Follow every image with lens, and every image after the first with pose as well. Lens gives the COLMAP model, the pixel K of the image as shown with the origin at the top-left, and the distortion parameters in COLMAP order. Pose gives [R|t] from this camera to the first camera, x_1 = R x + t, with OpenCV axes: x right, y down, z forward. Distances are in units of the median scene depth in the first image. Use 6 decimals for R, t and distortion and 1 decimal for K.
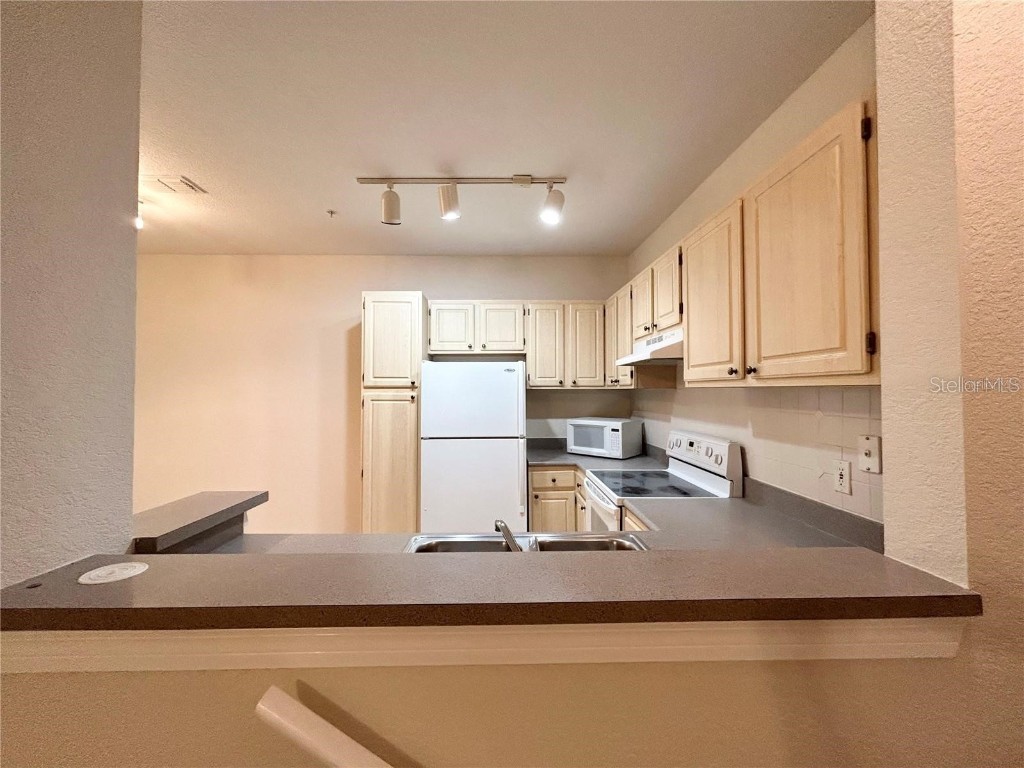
lens RADIAL K [[416.3, 0, 511.5], [0, 416.3, 380.6], [0, 0, 1]] dist [0.000603, 0.000050]
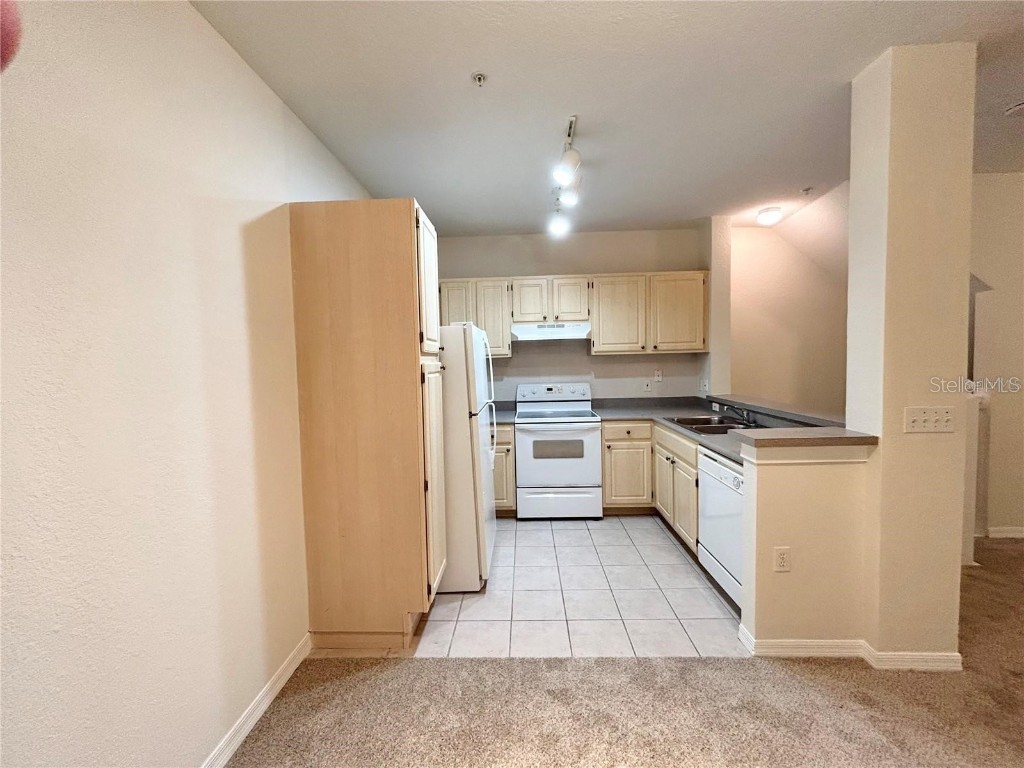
lens RADIAL K [[416.3, 0, 511.5], [0, 416.3, 380.6], [0, 0, 1]] dist [0.000603, 0.000050]
pose [[0.060598, -0.048789, 0.996969, -1.030581], [0.000046, 0.998805, 0.048876, 0.027852], [-0.998162, -0.002916, 0.060528, 0.860920]]
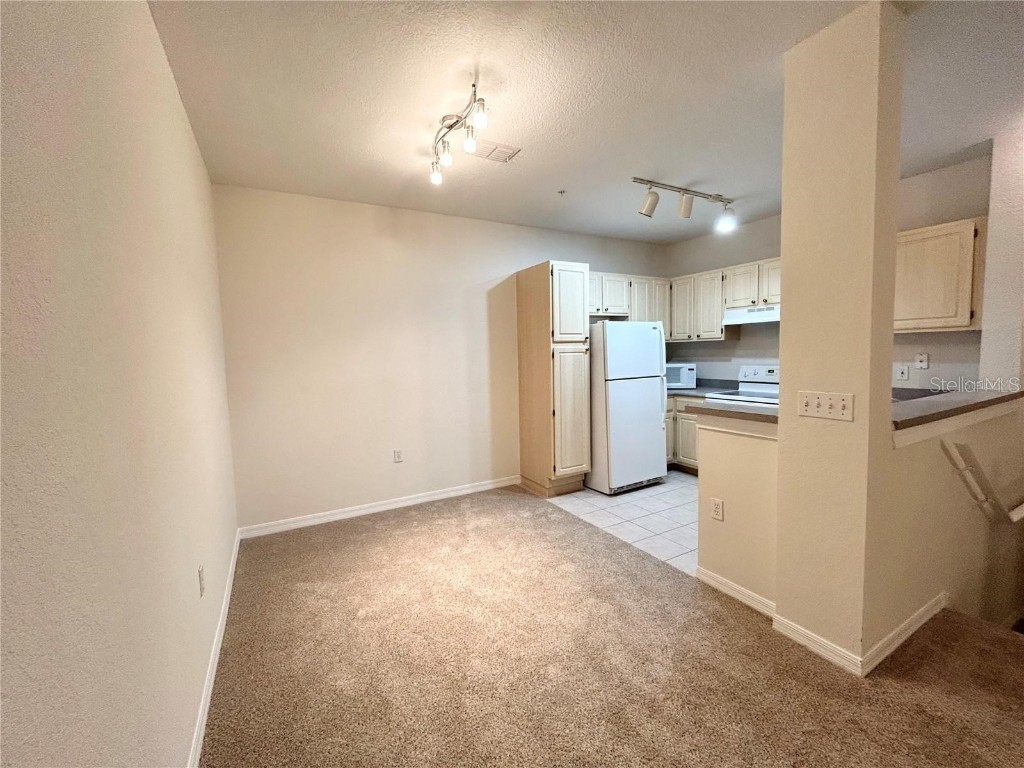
lens RADIAL K [[416.3, 0, 511.5], [0, 416.3, 380.6], [0, 0, 1]] dist [0.000603, 0.000050]
pose [[0.883833, -0.053561, 0.464726, -1.069610], [0.013245, 0.995891, 0.089591, 0.018631], [-0.467615, -0.073028, 0.880910, -0.009409]]
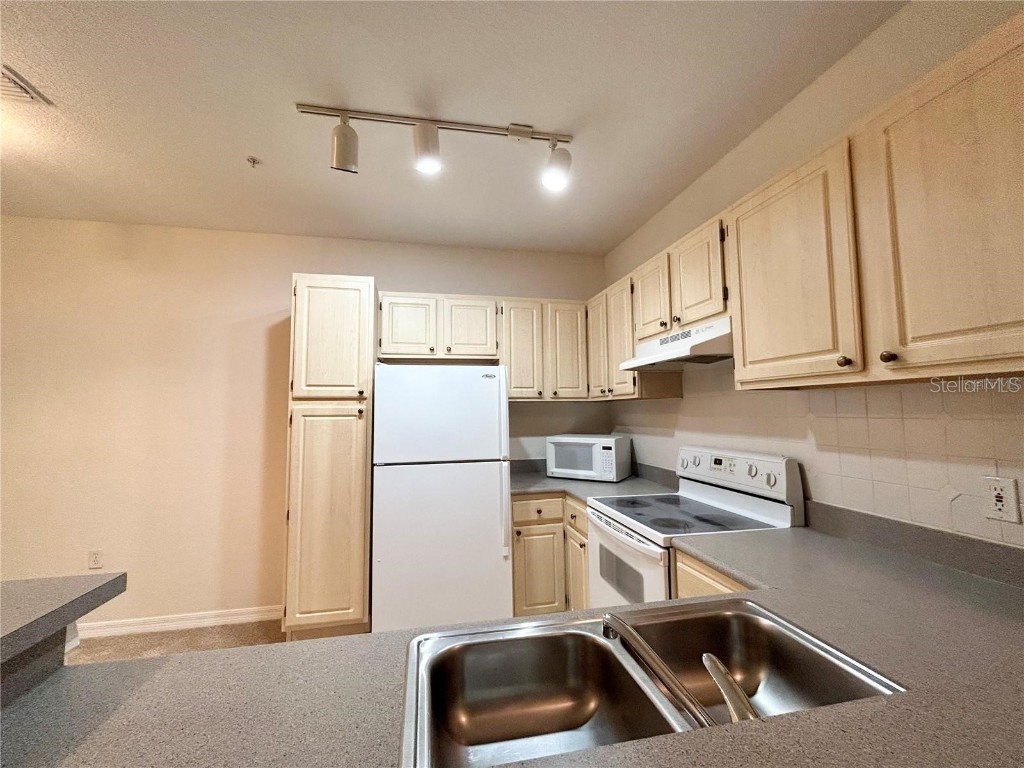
lens RADIAL K [[416.3, 0, 511.5], [0, 416.3, 380.6], [0, 0, 1]] dist [0.000603, 0.000050]
pose [[0.984350, 0.004706, 0.176163, -0.102181], [0.004518, 0.998641, -0.051927, 0.025491], [-0.176168, 0.051910, 0.982990, 0.197808]]
